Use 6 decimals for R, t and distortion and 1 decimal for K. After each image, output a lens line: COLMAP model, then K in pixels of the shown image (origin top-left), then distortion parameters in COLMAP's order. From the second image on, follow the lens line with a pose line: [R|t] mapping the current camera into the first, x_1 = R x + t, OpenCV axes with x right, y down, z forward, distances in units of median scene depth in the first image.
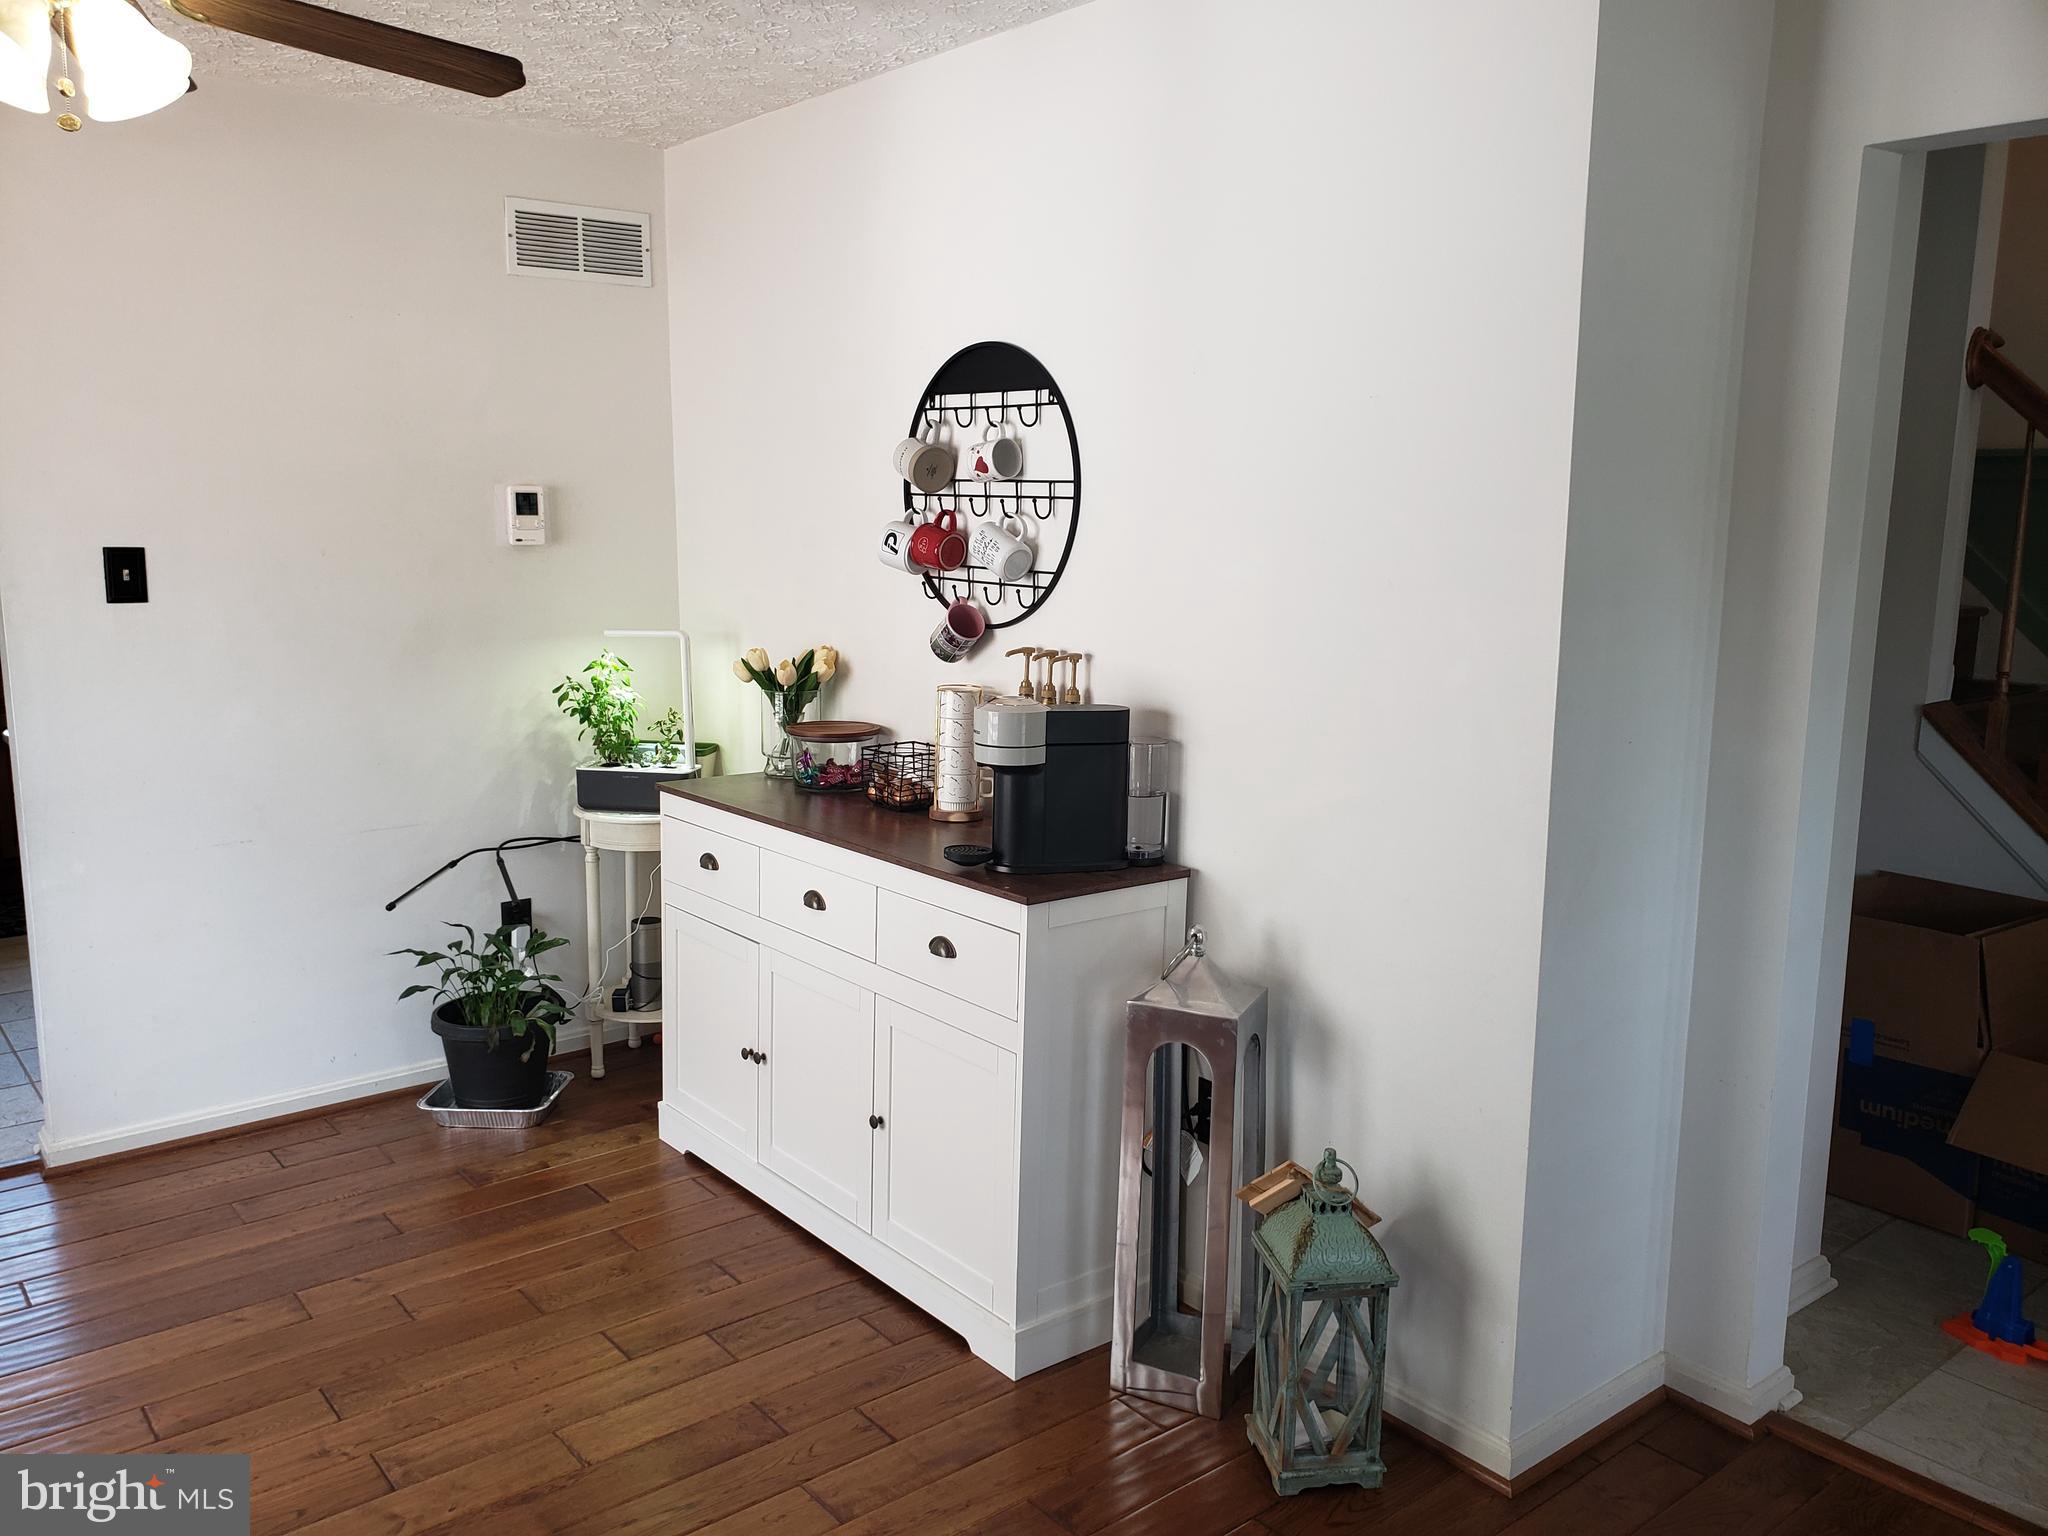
lens RADIAL K [[1612.5, 0, 1023.8], [0, 1612.5, 763.0], [0, 0, 1]] dist [0.020605, 0.006527]
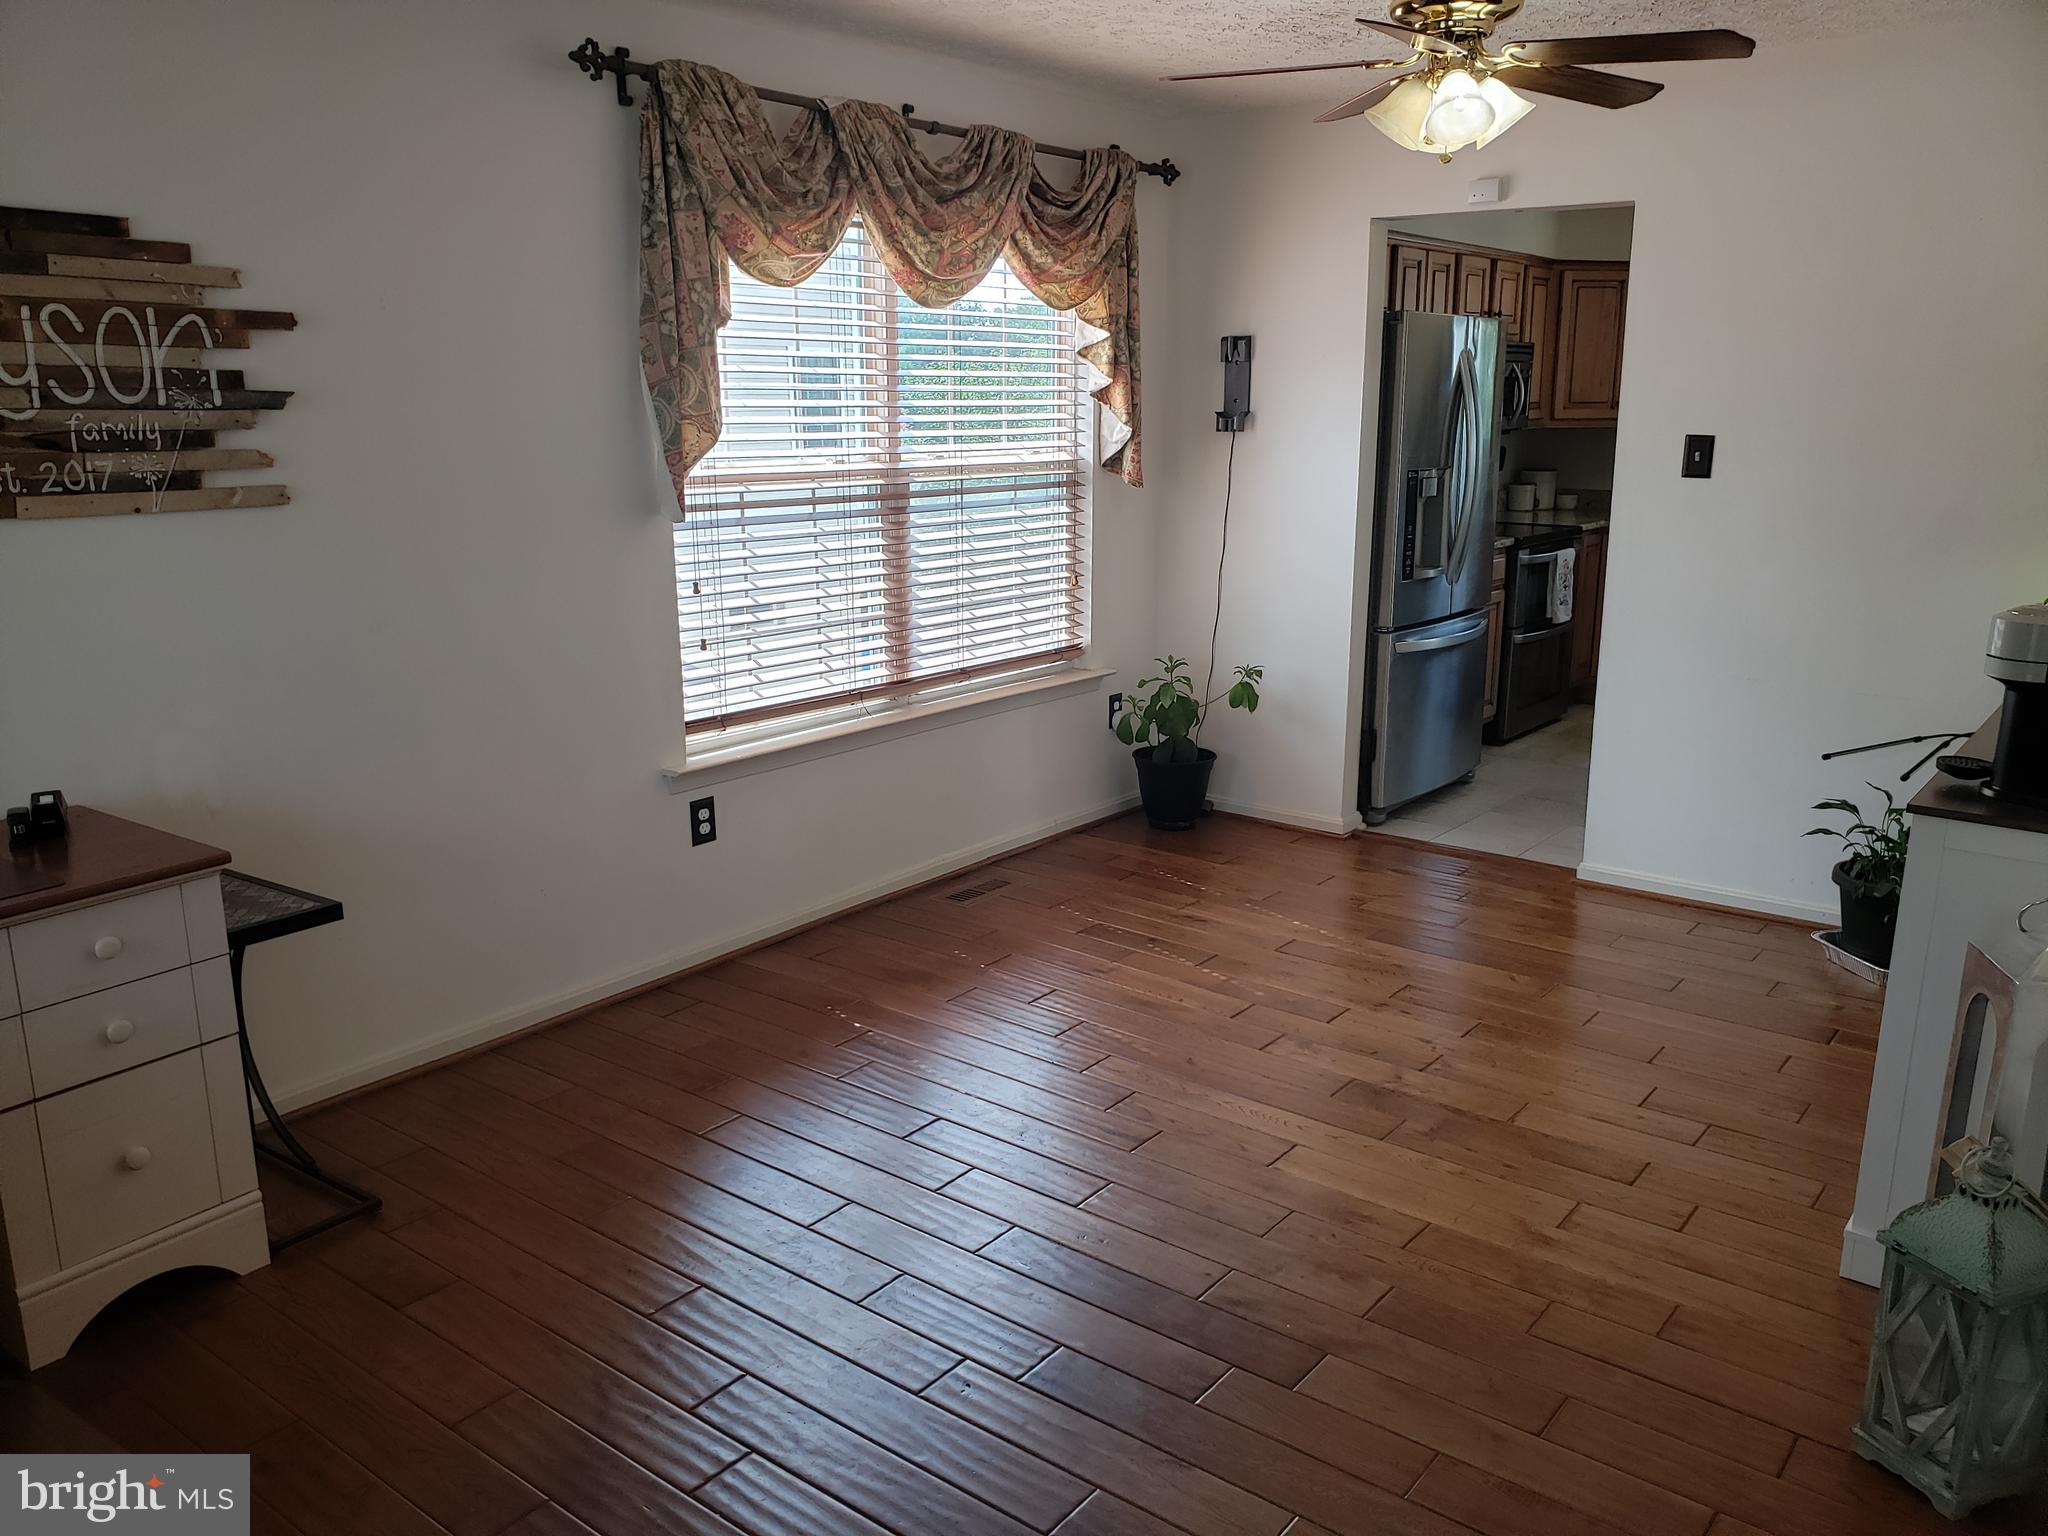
lens RADIAL K [[1612.5, 0, 1024.2], [0, 1612.5, 772.3], [0, 0, 1]] dist [0.020605, 0.006527]
pose [[0.222480, 0.215170, -0.950897, 0.712051], [-0.162859, 0.969839, 0.181353, -0.019790], [0.961238, 0.114515, 0.250812, 0.207142]]
